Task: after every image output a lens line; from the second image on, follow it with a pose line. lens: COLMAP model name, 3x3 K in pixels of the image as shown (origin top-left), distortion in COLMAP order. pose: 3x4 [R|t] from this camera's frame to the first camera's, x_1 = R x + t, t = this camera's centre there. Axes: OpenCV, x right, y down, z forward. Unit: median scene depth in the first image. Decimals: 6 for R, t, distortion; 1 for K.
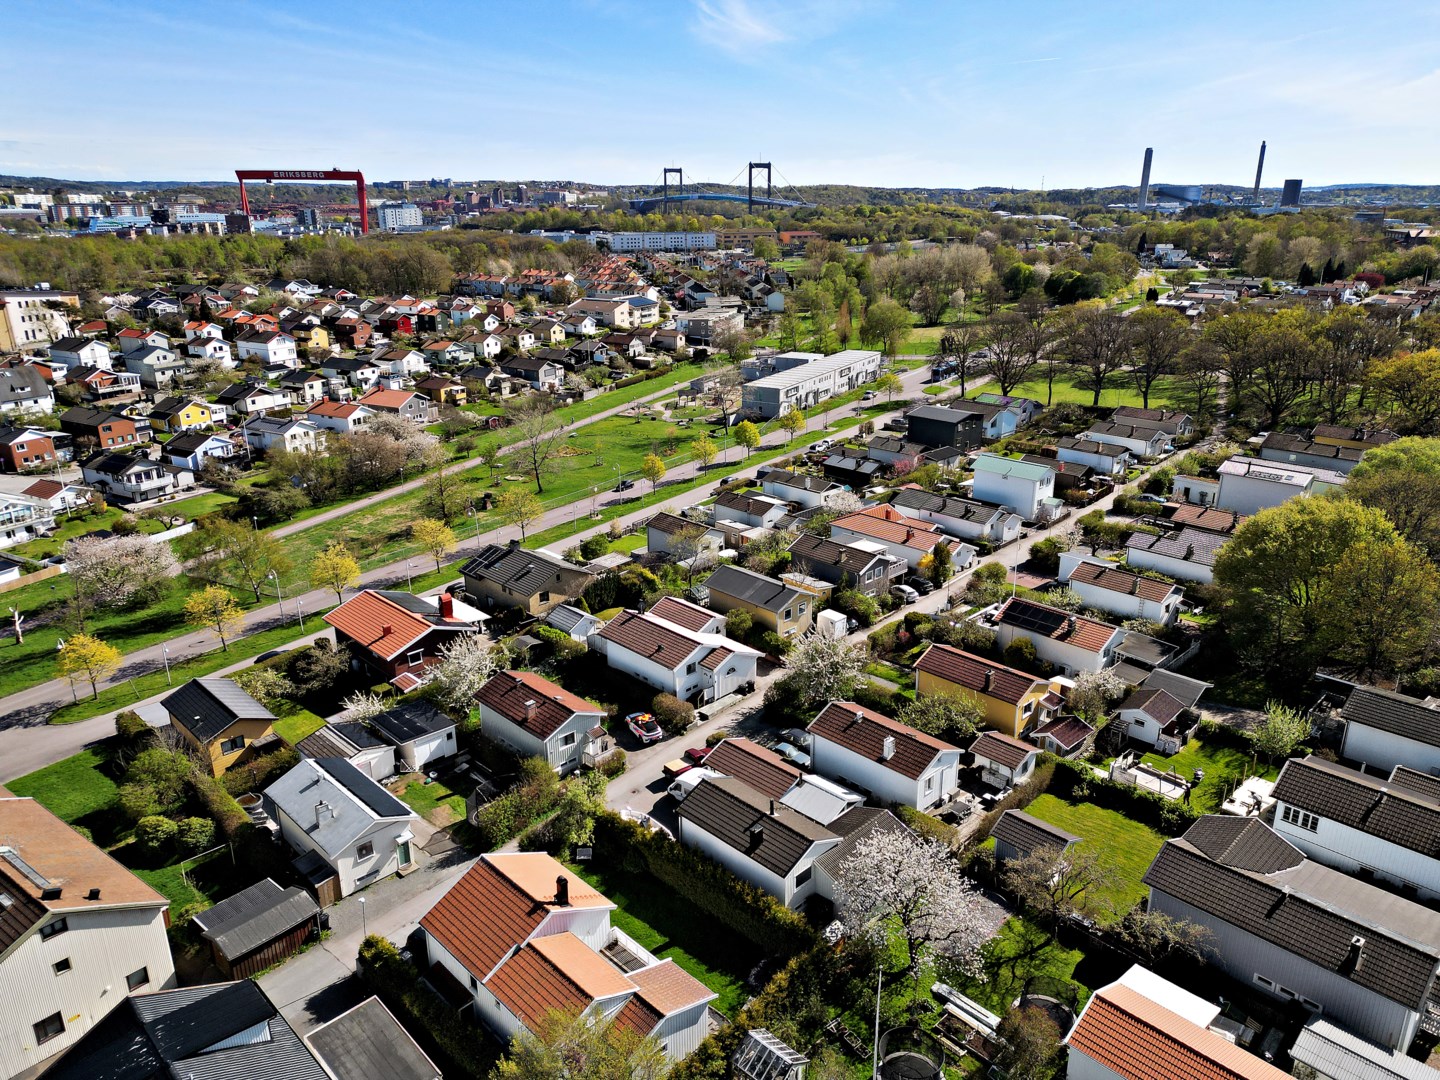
lens RADIAL K [[1013.2, 0, 720.0], [0, 1013.2, 540.0], [0, 0, 1]] dist [0.082294, -0.073894]
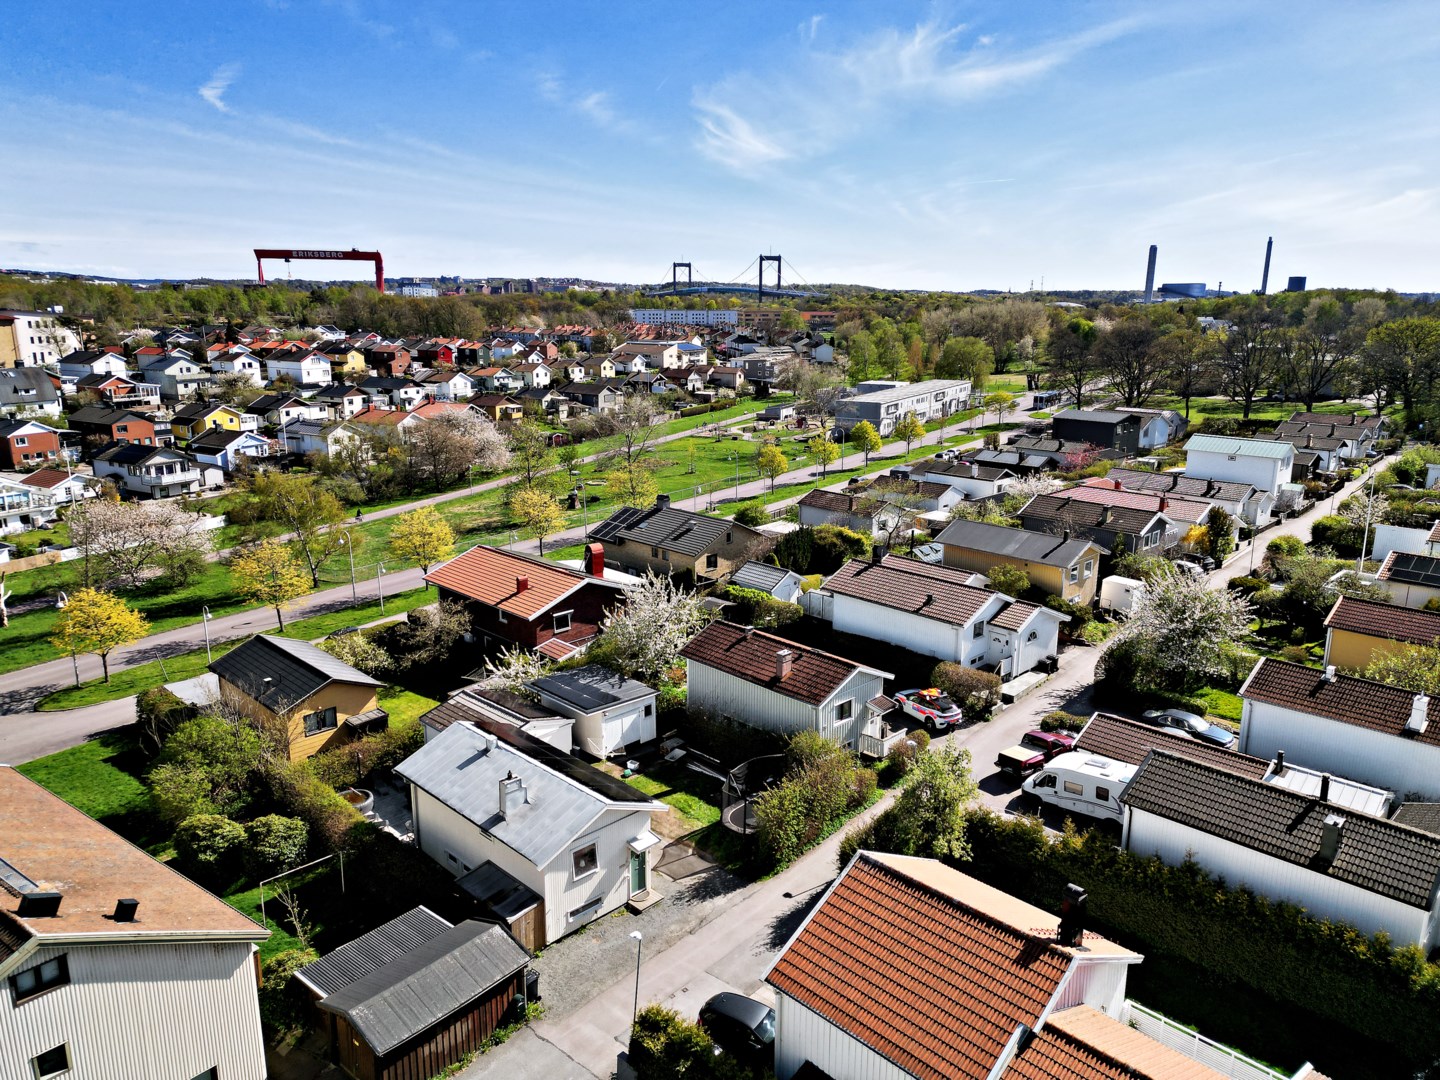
lens RADIAL K [[1013.2, 0, 720.0], [0, 1013.2, 540.0], [0, 0, 1]] dist [0.082294, -0.073894]
pose [[0.999946, 0.009198, 0.004783, -0.110524], [-0.008705, 0.995485, -0.094523, 0.071444], [-0.005631, 0.094476, 0.995511, 0.167122]]
